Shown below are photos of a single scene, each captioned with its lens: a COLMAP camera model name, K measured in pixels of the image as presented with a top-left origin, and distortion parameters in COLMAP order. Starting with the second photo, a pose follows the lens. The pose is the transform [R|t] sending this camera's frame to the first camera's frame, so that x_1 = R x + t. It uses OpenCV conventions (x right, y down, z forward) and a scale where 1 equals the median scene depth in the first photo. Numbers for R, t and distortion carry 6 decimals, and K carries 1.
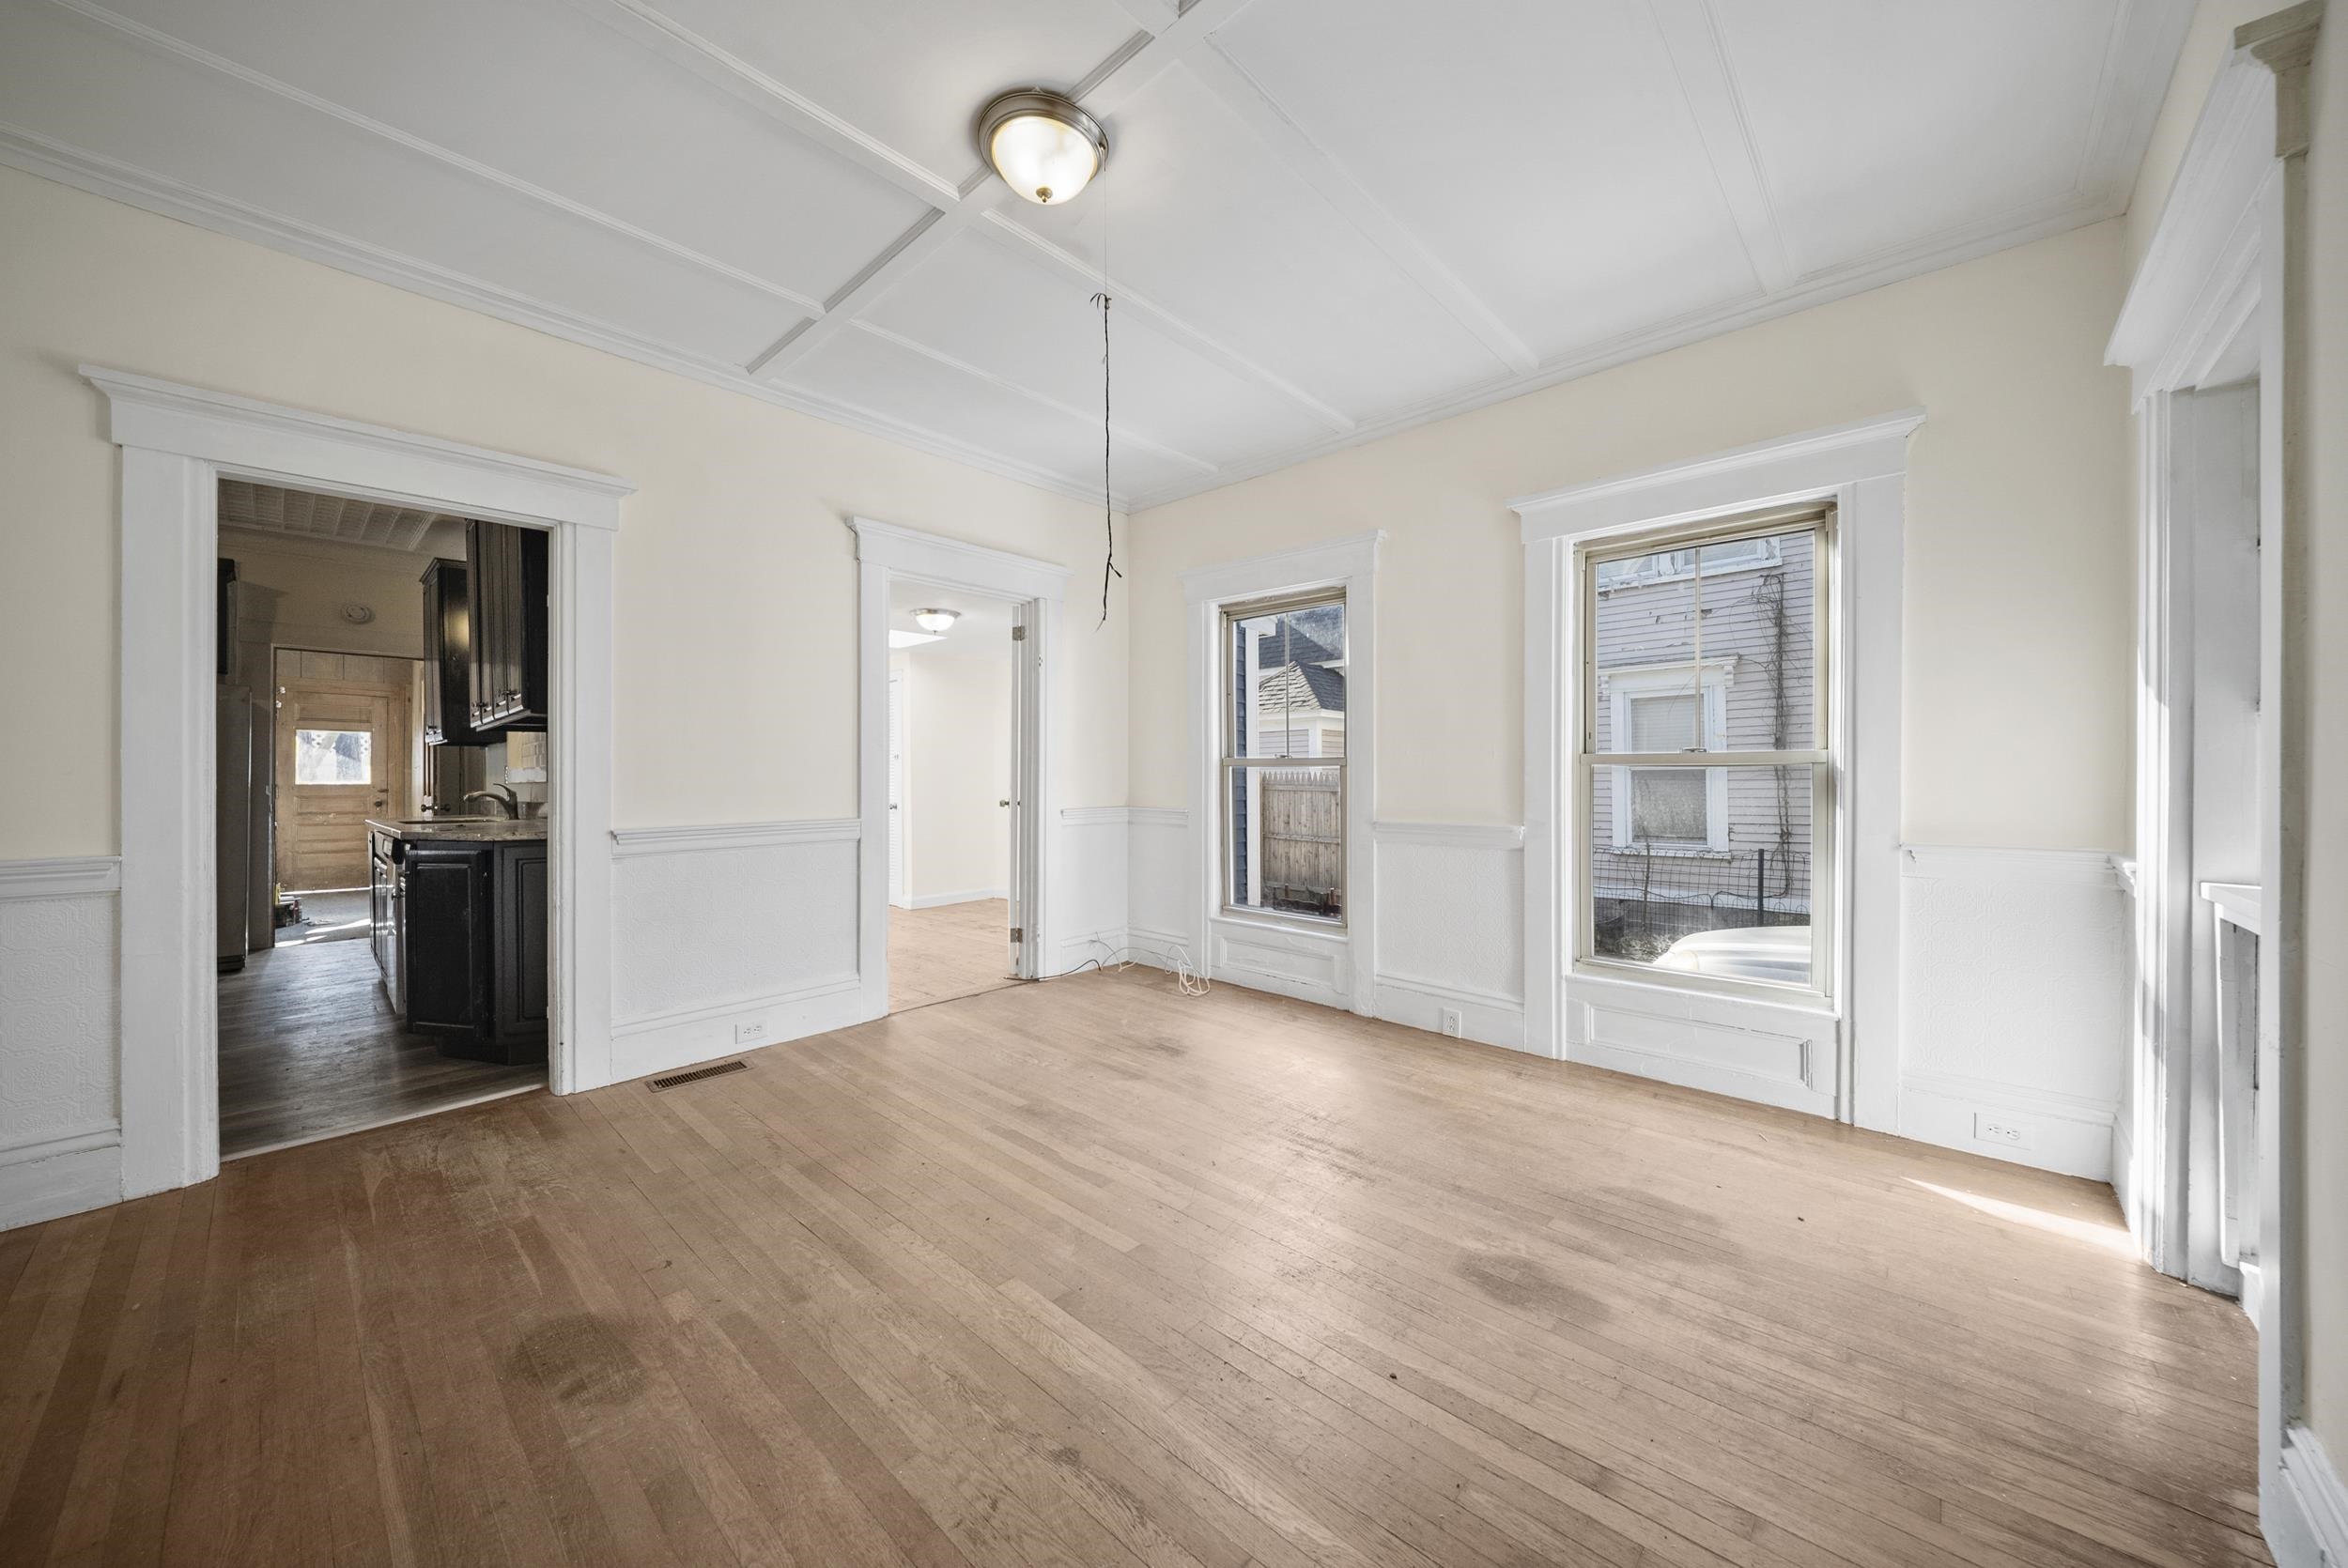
lens RADIAL K [[823.1, 0, 1176.5], [0, 823.1, 776.9], [0, 0, 1]] dist [0.012201, -0.007326]
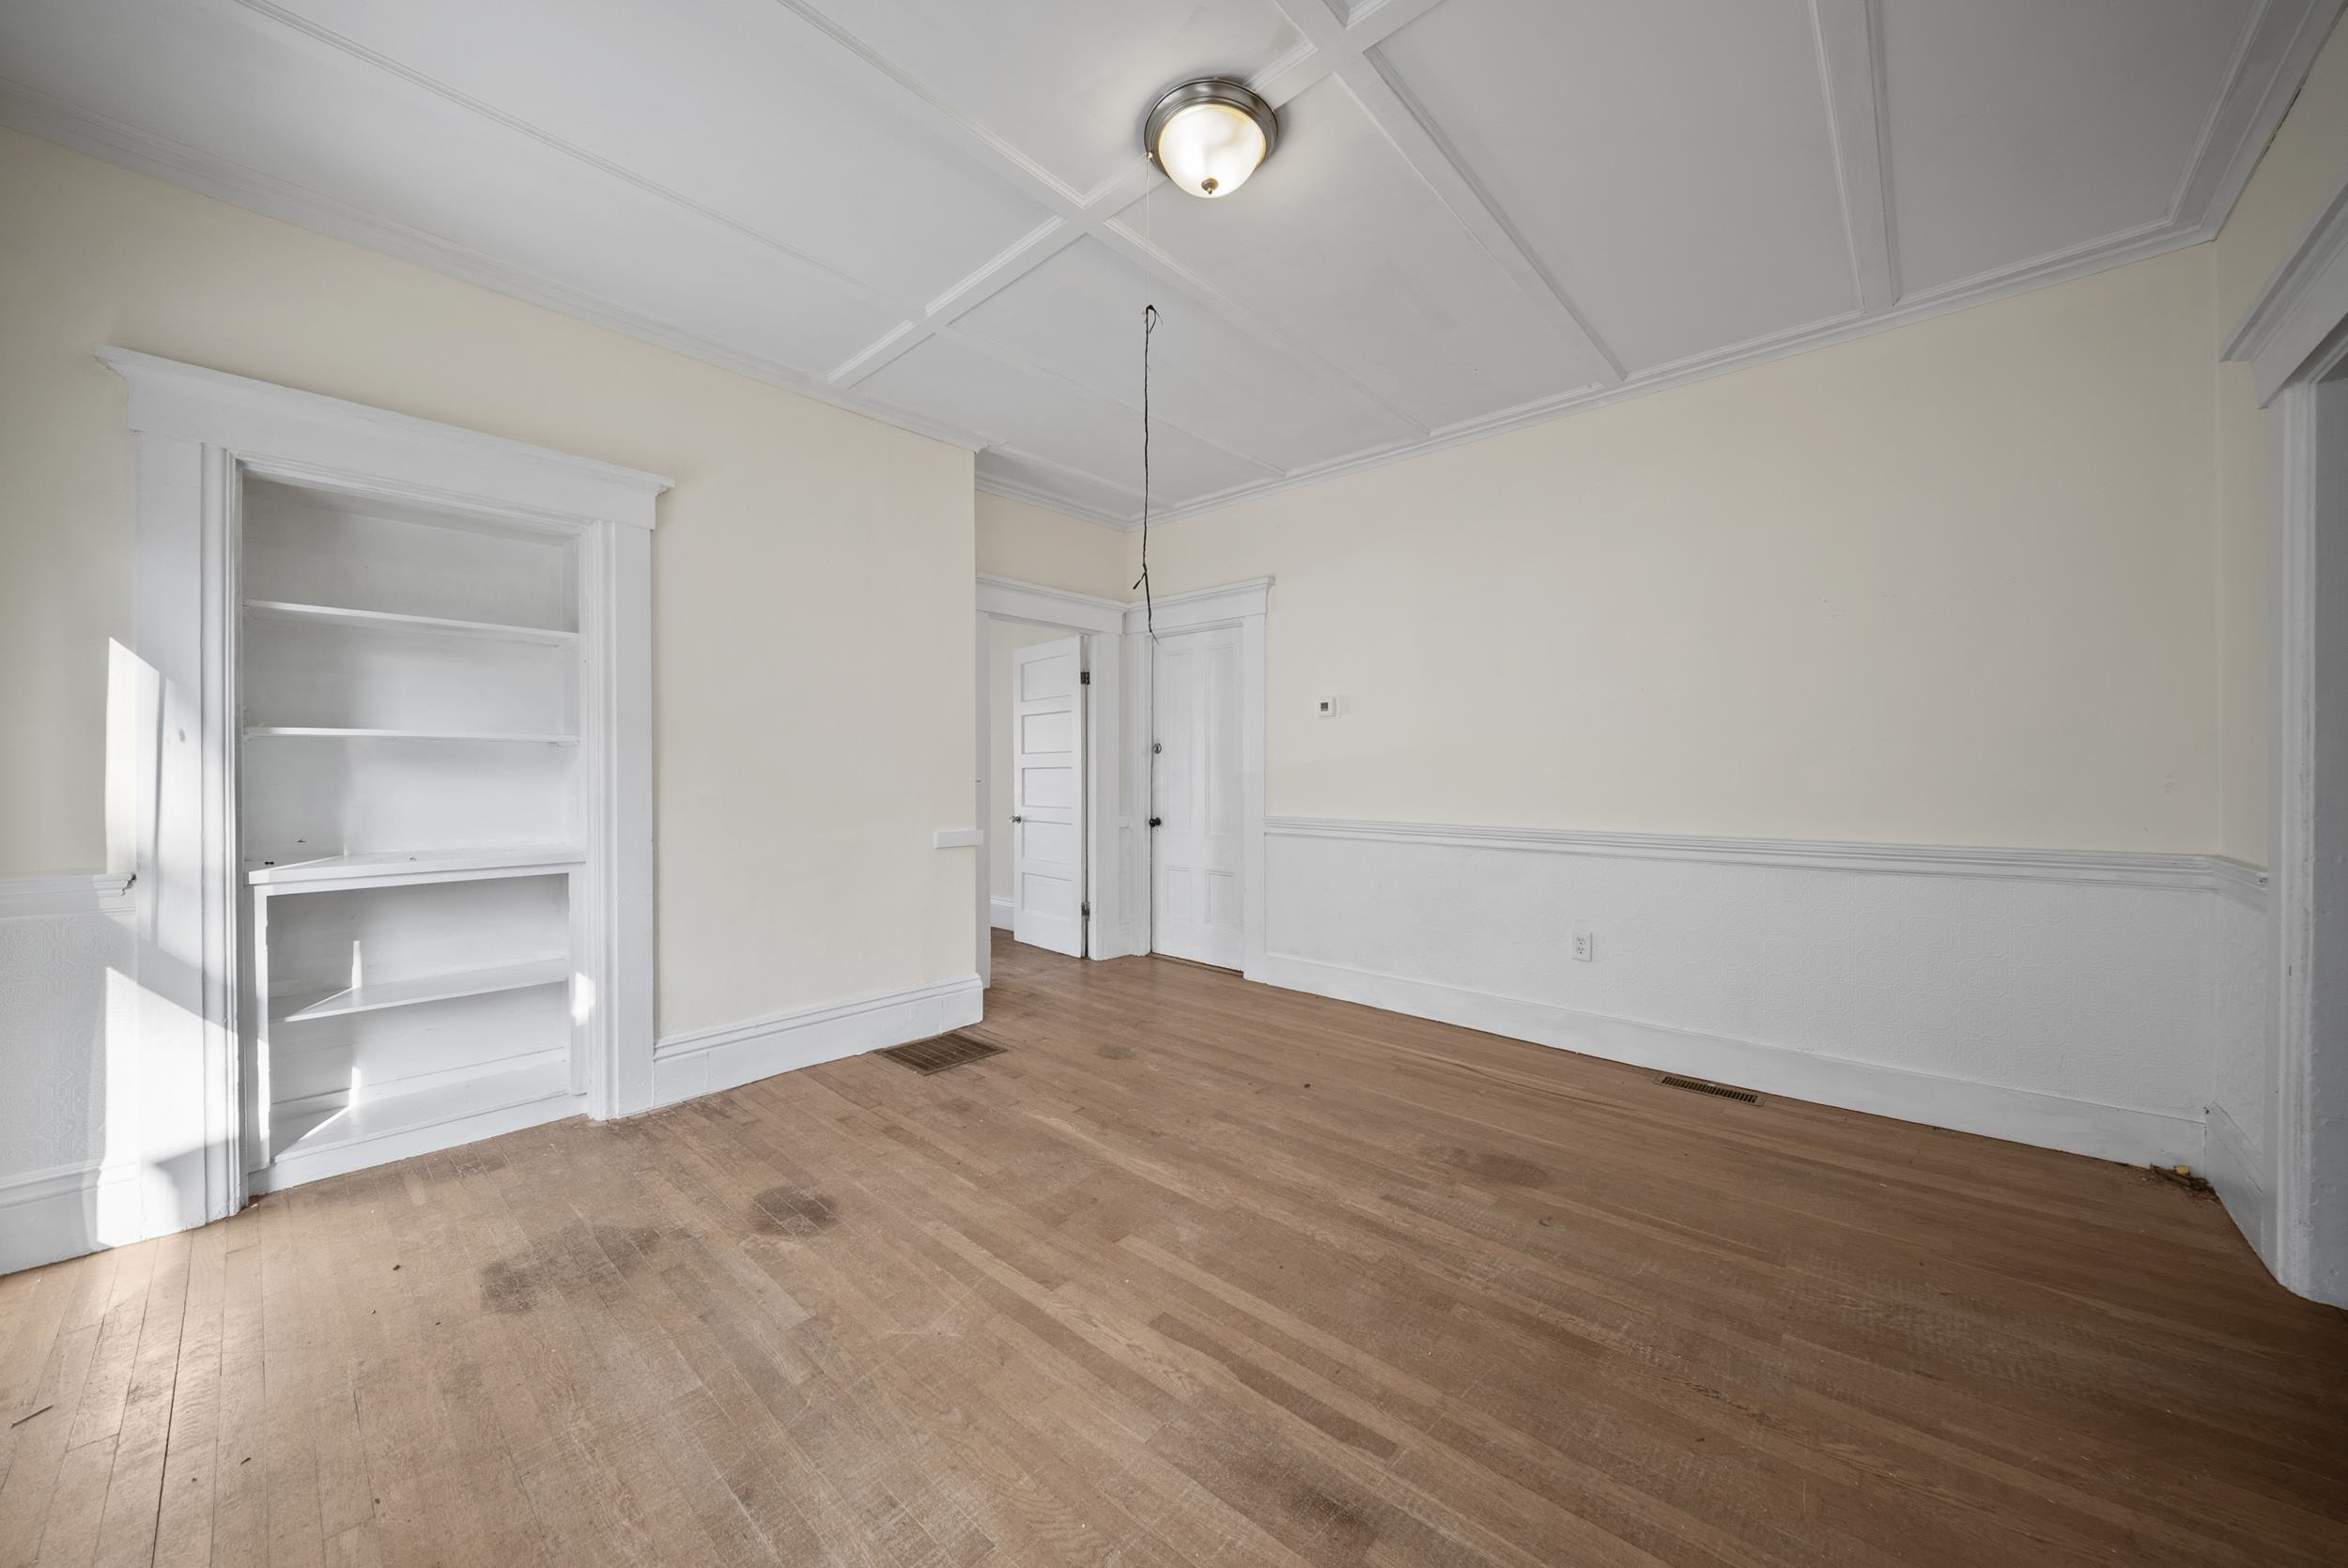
lens RADIAL K [[823.1, 0, 1176.5], [0, 823.1, 776.9], [0, 0, 1]] dist [0.012201, -0.007326]
pose [[-0.999900, 0.001618, -0.014030, -0.107028], [0.001564, 0.999991, 0.003873, -0.014244], [0.014036, 0.003851, -0.999894, 2.051414]]
